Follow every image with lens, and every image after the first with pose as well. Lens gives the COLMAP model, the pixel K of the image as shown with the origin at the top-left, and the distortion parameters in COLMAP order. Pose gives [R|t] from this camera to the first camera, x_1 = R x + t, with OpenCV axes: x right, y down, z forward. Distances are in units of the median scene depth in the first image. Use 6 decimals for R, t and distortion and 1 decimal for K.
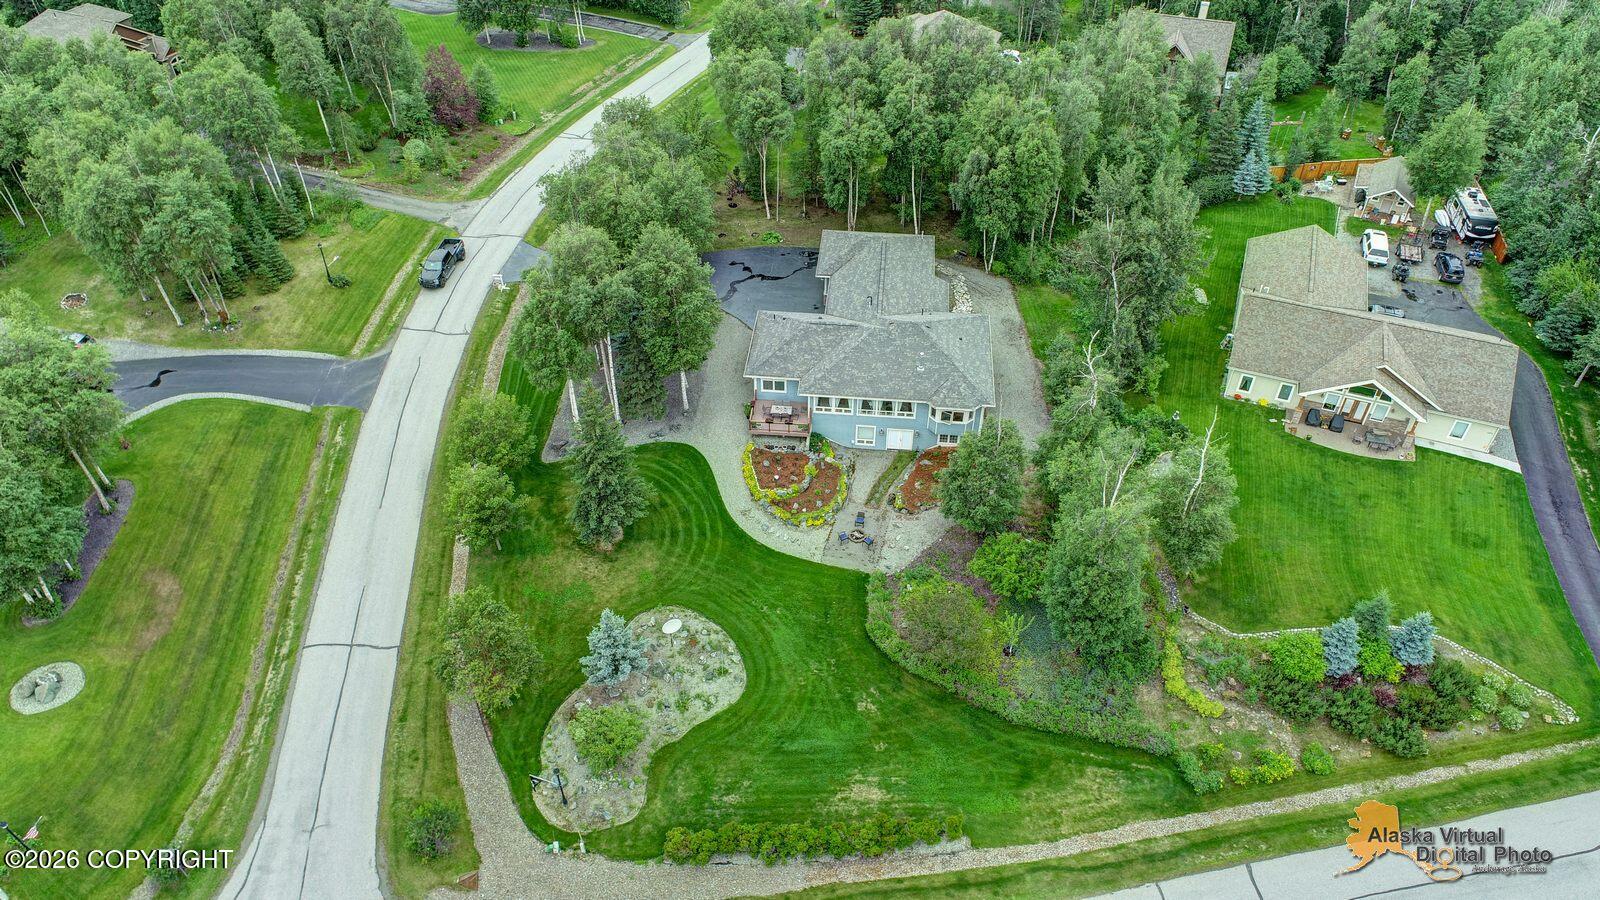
lens RADIAL K [[1104.0, 0, 801.5], [0, 1104.0, 440.8], [0, 0, 1]] dist [-0.009553, 0.014087]
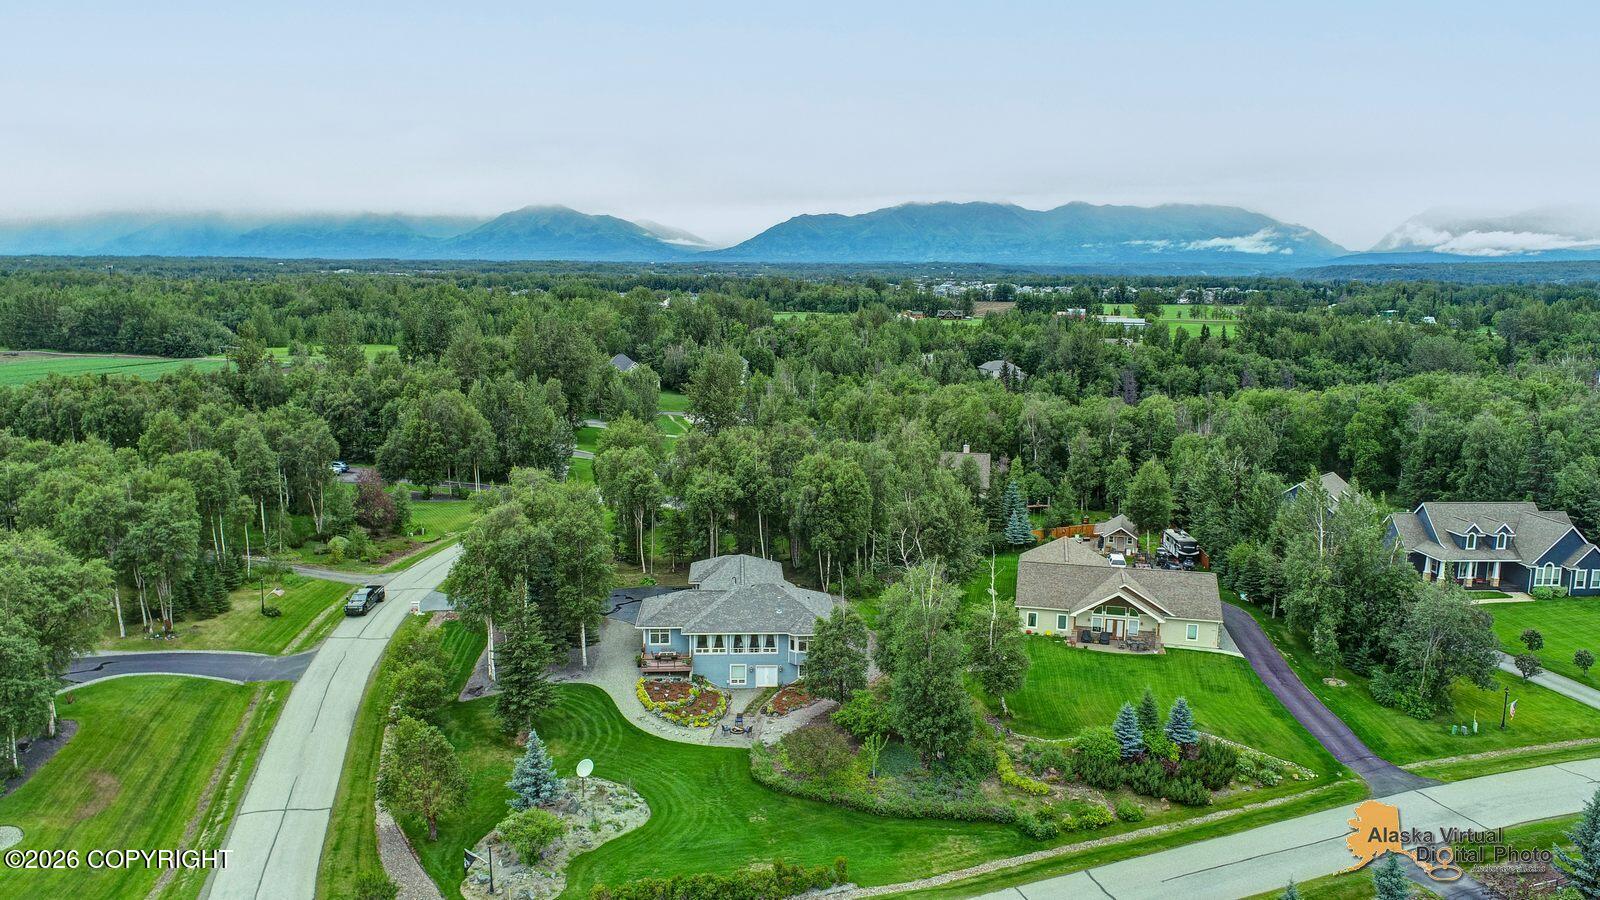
lens RADIAL K [[1104.0, 0, 809.4], [0, 1104.0, 433.0], [0, 0, 1]] dist [-0.009553, 0.014087]
pose [[0.987131, -0.014719, 0.159234, -0.057309], [0.097973, 0.842656, -0.529464, 0.454283], [-0.126386, 0.538251, 0.833254, -0.163713]]
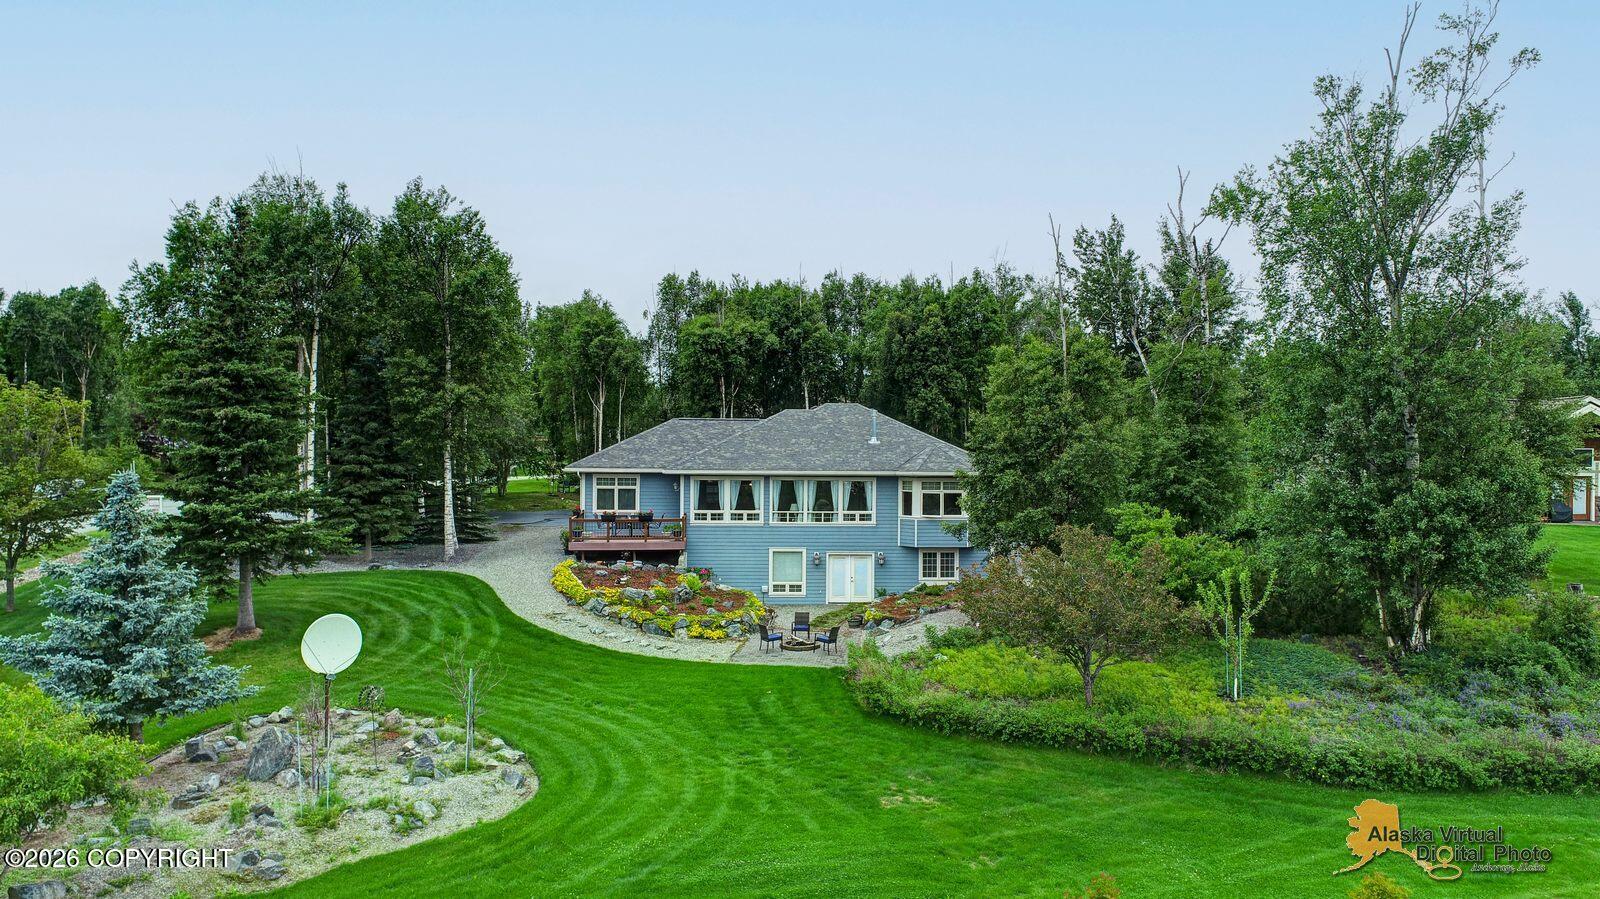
lens RADIAL K [[1104.0, 0, 802.6], [0, 1104.0, 438.8], [0, 0, 1]] dist [-0.009553, 0.014087]
pose [[0.987710, 0.005513, 0.156202, -0.021188], [0.098630, 0.753283, -0.650258, 0.325768], [-0.121249, 0.657673, 0.743482, 0.603916]]
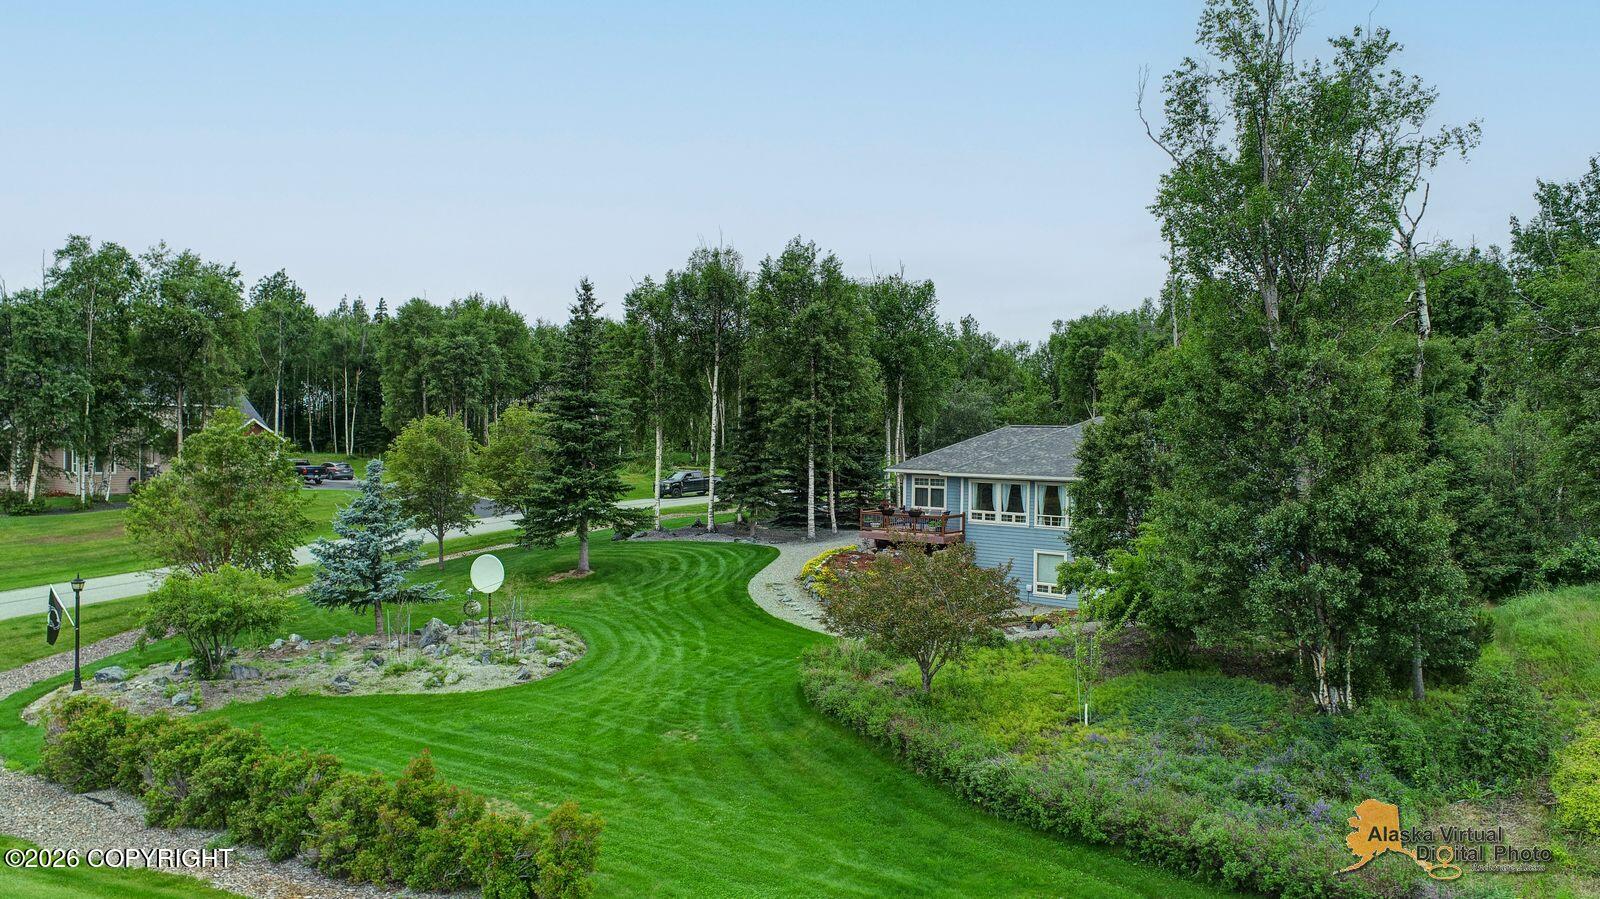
lens RADIAL K [[1104.0, 0, 797.7], [0, 1104.0, 455.4], [0, 0, 1]] dist [-0.009553, 0.014087]
pose [[0.826014, 0.018821, -0.563336, 0.289768], [-0.380006, 0.756743, -0.531917, 0.323499], [0.416289, 0.653442, 0.632232, 0.602863]]
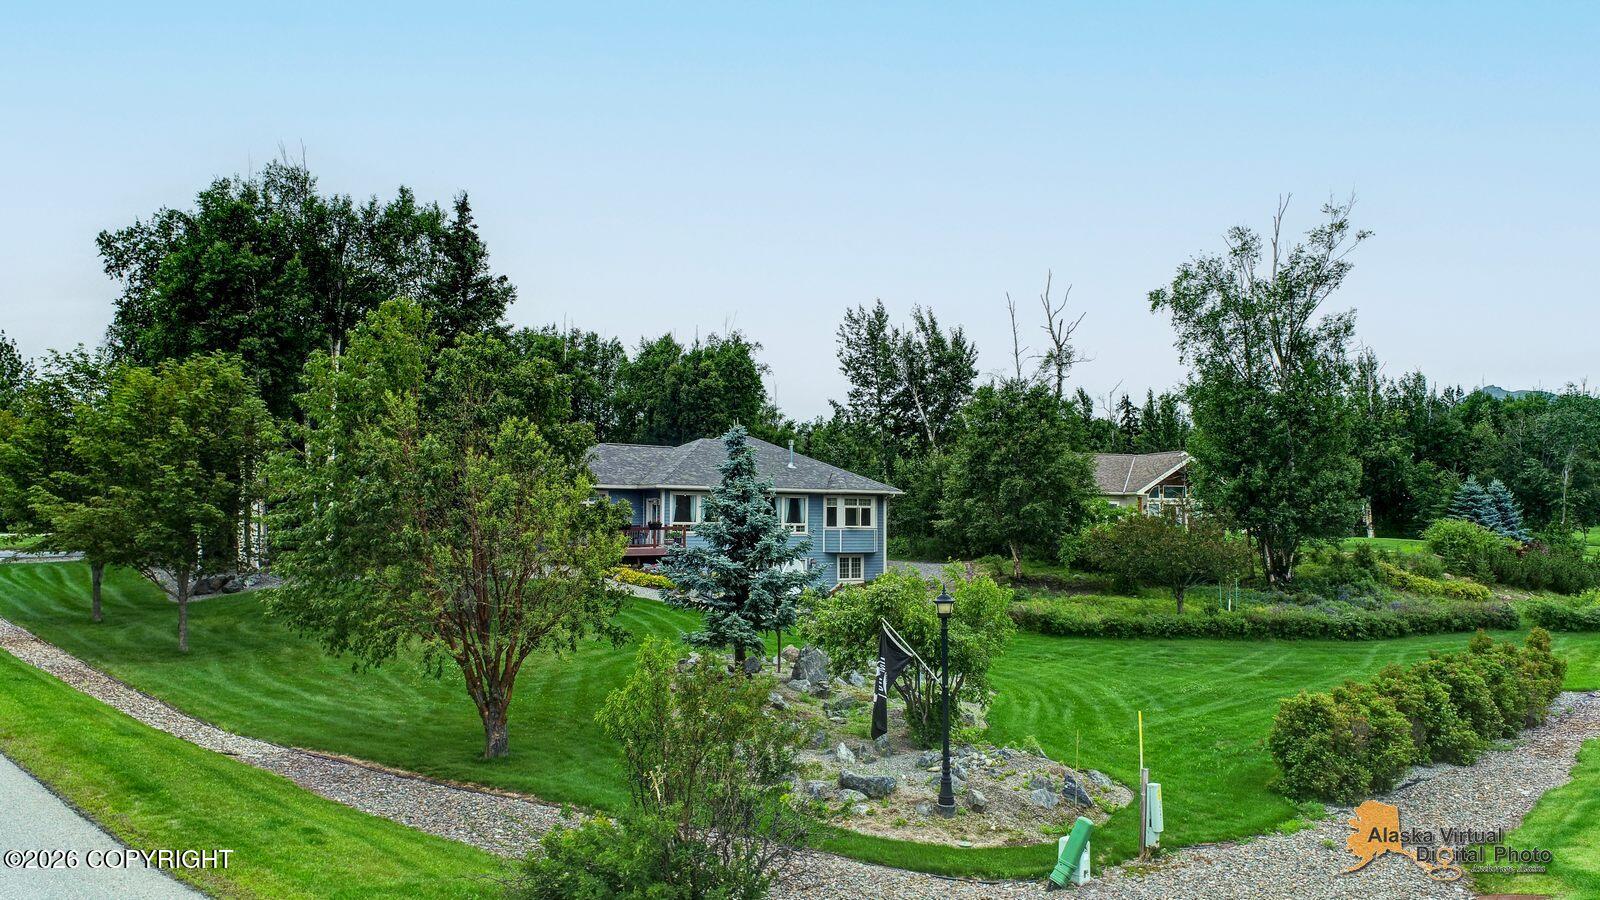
lens RADIAL K [[1104.0, 0, 802.1], [0, 1104.0, 443.2], [0, 0, 1]] dist [-0.009553, 0.014087]
pose [[0.764666, 0.051632, 0.642355, -0.349733], [0.420460, 0.715416, -0.558026, 0.329897], [-0.488363, 0.696788, 0.525345, 0.659957]]
